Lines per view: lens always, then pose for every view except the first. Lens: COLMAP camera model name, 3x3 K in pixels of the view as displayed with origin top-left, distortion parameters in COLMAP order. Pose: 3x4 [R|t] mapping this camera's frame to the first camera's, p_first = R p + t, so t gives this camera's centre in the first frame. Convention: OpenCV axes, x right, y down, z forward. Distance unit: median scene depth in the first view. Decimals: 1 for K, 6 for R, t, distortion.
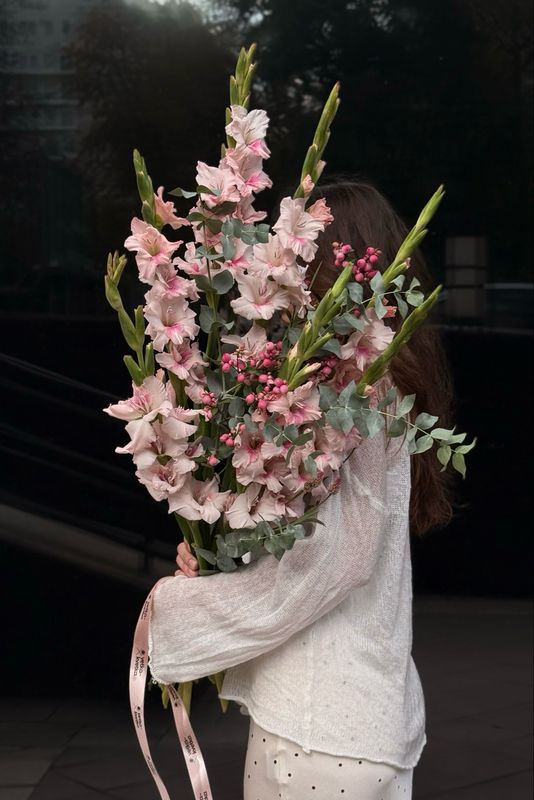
lens RADIAL K [[1128.9, 0, 246.6], [0, 1128.9, 400.1], [0, 0, 1]] dist [0.178596, 0.009858]
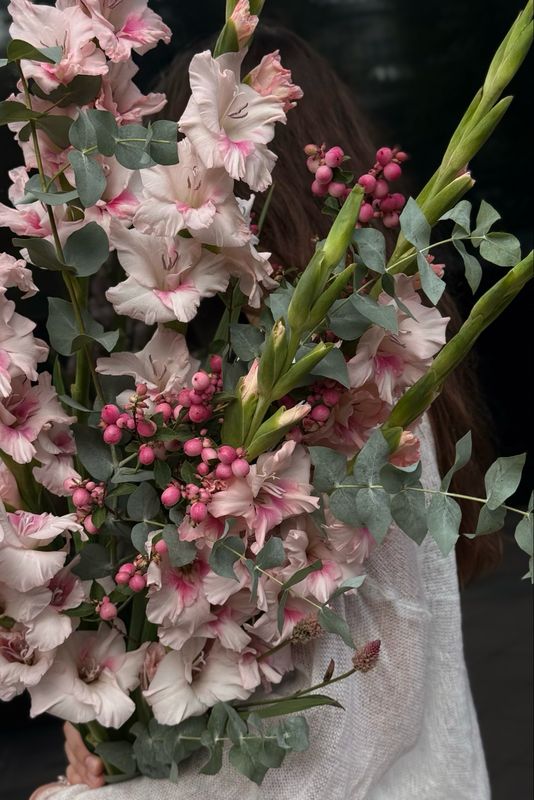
lens RADIAL K [[1128.9, 0, 246.6], [0, 1128.9, 400.1], [0, 0, 1]] dist [0.178596, 0.009858]
pose [[0.990748, -0.111563, 0.077282, 0.002458], [0.105357, 0.991194, 0.080213, -0.073636], [-0.085551, -0.071329, 0.993777, 0.517978]]
